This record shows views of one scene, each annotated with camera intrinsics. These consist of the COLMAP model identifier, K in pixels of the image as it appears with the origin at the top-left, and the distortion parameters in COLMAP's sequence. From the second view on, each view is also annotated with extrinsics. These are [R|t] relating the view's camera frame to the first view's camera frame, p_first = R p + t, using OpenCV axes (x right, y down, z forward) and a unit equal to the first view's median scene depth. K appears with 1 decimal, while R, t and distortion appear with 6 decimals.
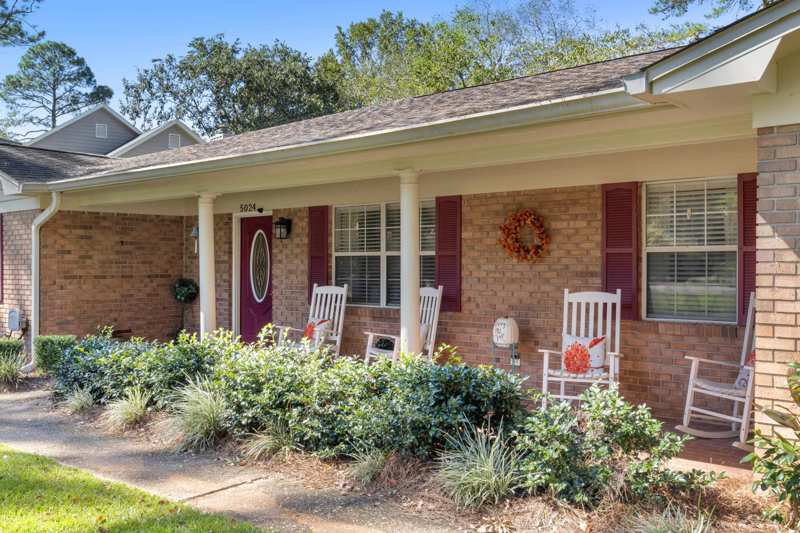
lens RADIAL K [[804.1, 0, 400.0], [0, 804.1, 266.5], [0, 0, 1]] dist [0.023377, 0.019846]
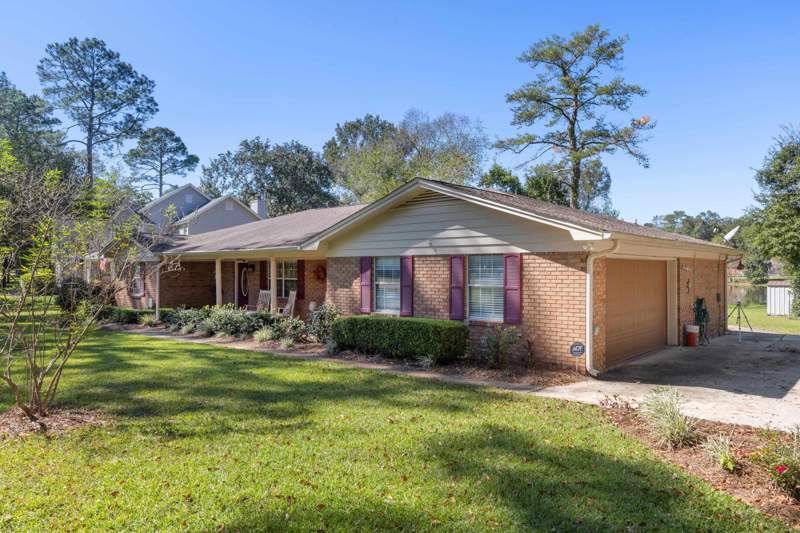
lens RADIAL K [[545.5, 0, 400.7], [0, 545.5, 279.5], [0, 0, 1]] dist [-0.004196, -0.001047]
pose [[0.999952, -0.002902, 0.009334, 0.061127], [0.002752, 0.999868, 0.016043, -0.007045], [-0.009379, -0.016016, 0.999828, -0.147574]]
